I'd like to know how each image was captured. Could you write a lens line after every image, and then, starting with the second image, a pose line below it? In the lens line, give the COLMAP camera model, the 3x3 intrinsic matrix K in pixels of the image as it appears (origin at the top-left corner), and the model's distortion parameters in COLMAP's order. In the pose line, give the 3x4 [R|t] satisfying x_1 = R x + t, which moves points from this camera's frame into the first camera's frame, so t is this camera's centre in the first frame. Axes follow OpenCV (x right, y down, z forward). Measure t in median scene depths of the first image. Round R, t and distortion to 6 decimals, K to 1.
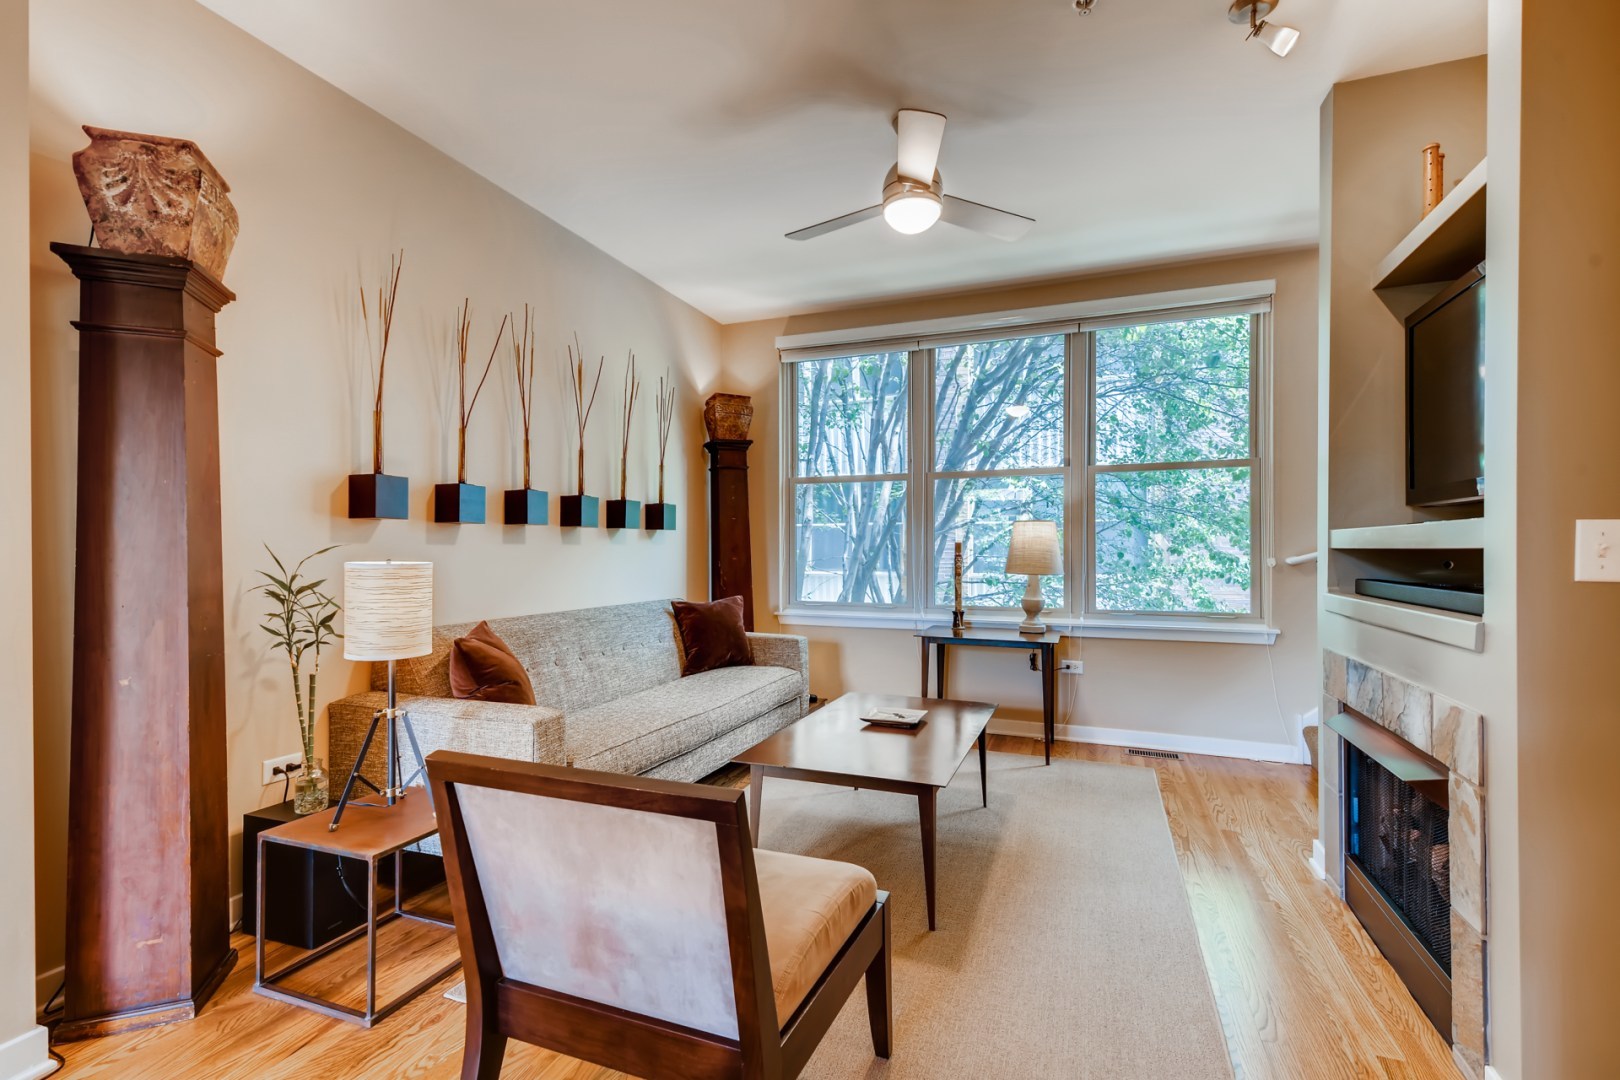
lens RADIAL K [[730.1, 0, 810.5], [0, 730.1, 552.4], [0, 0, 1]] dist [0.033704, -0.000039]
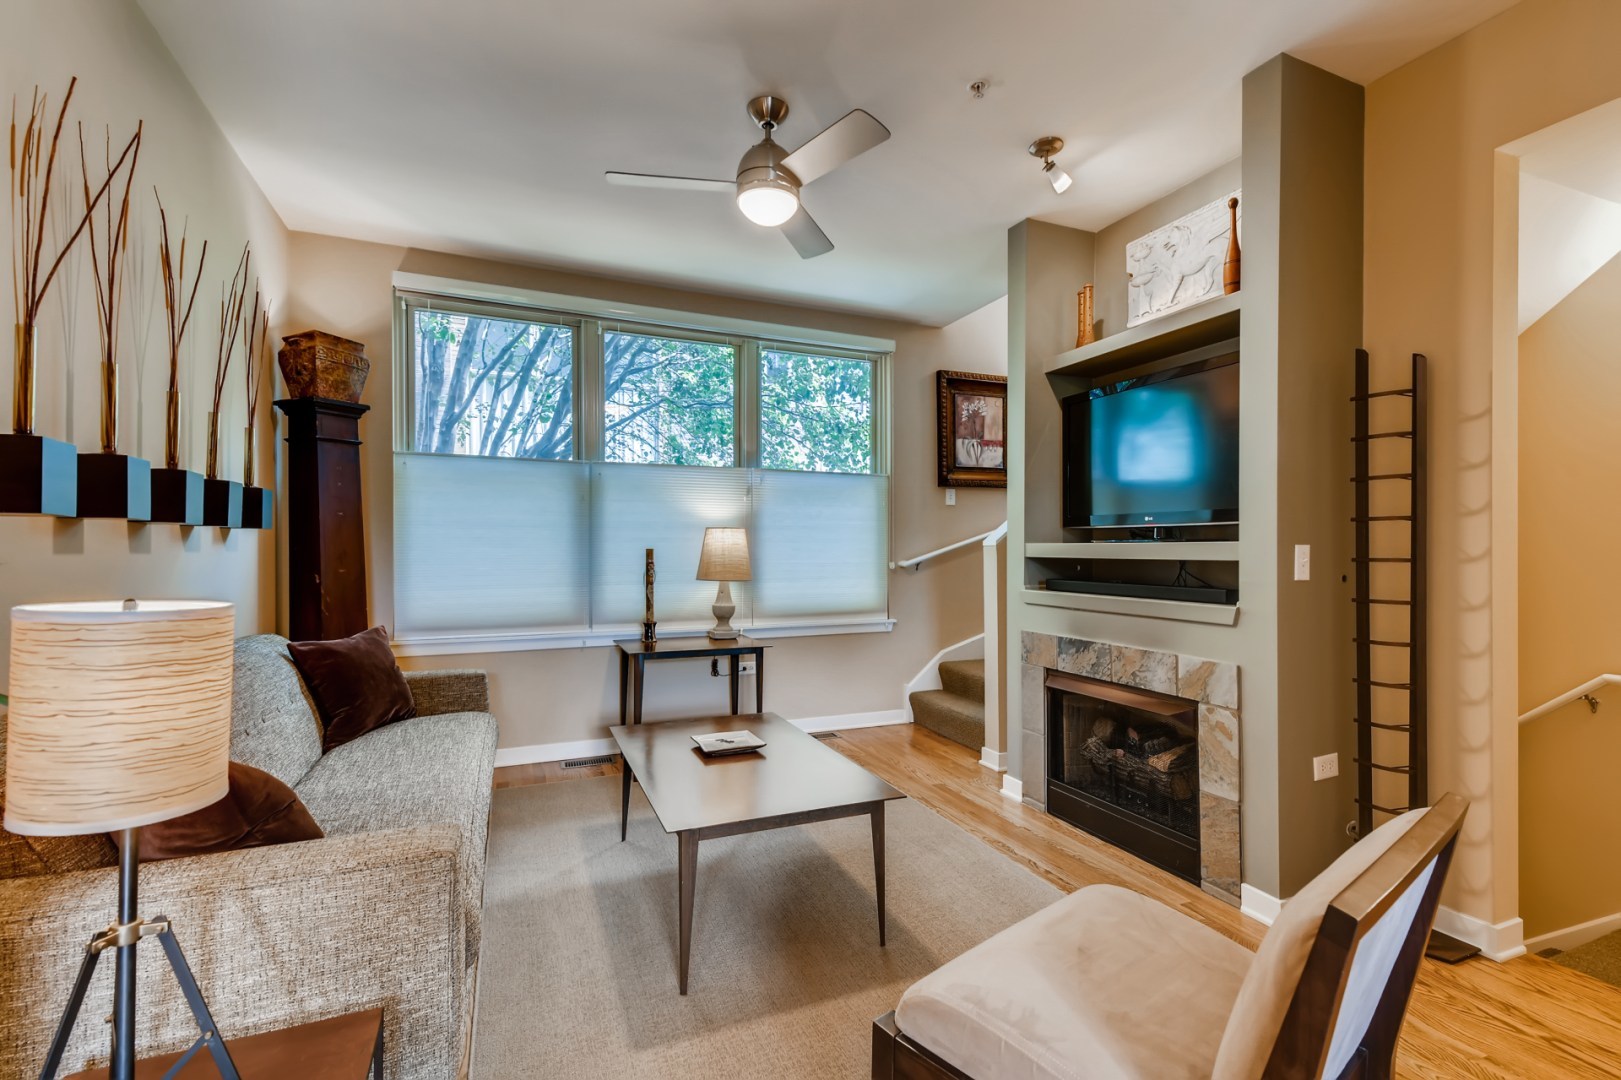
lens RADIAL K [[727.3, 0, 828.9], [0, 727.3, 552.6], [0, 0, 1]] dist [-0.001258, -0.000416]
pose [[0.703897, -0.002177, 0.710298, -0.296262], [0.001306, 0.999998, 0.001771, -0.010009], [-0.710301, -0.000319, 0.703898, 0.189985]]
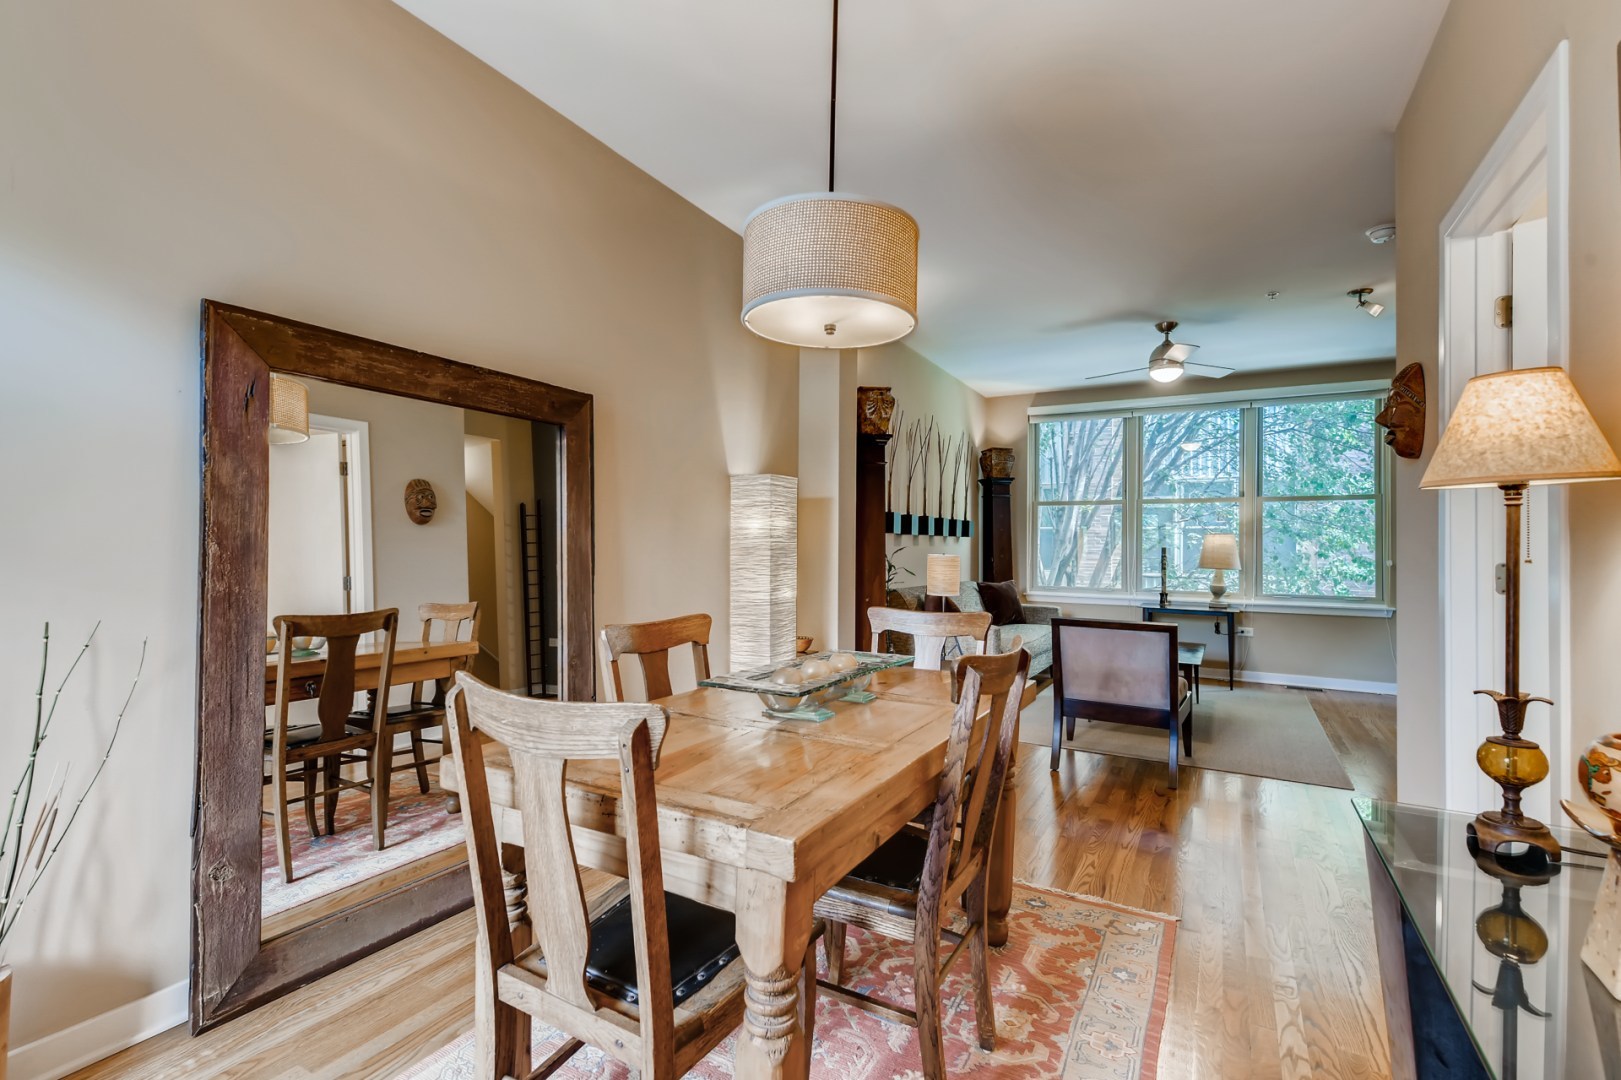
lens RADIAL K [[753.7, 0, 810.5], [0, 753.7, 540.0], [0, 0, 1]] dist [0.029530, -0.000262]
pose [[0.991310, 0.011034, -0.131085, -0.319143], [-0.013096, 0.999804, -0.014879, 0.004282], [0.130896, 0.016467, 0.991259, -0.652530]]
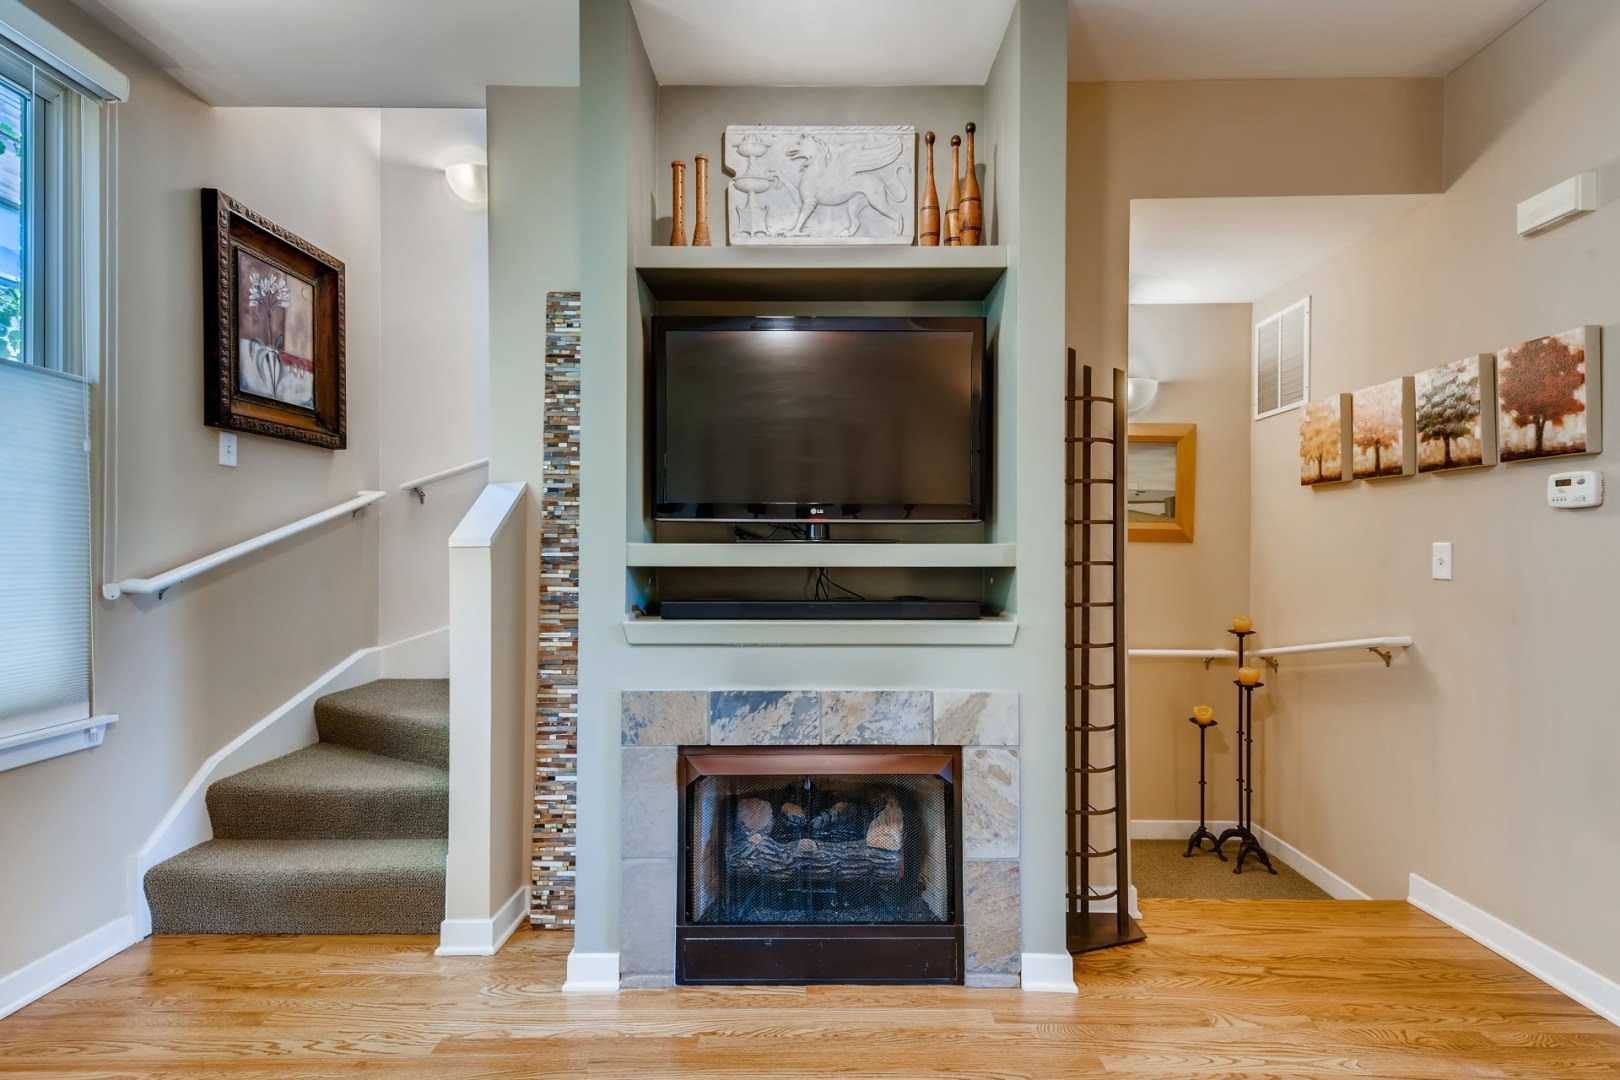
lens RADIAL K [[753.3, 0, 810.0], [0, 753.3, 540.0], [0, 0, 1]] dist [0.029530, -0.000262]
pose [[-0.366714, 0.009140, 0.930289, -0.081857], [0.003933, 0.999958, -0.008274, -0.016021], [-0.930325, 0.000624, -0.366735, 0.661758]]
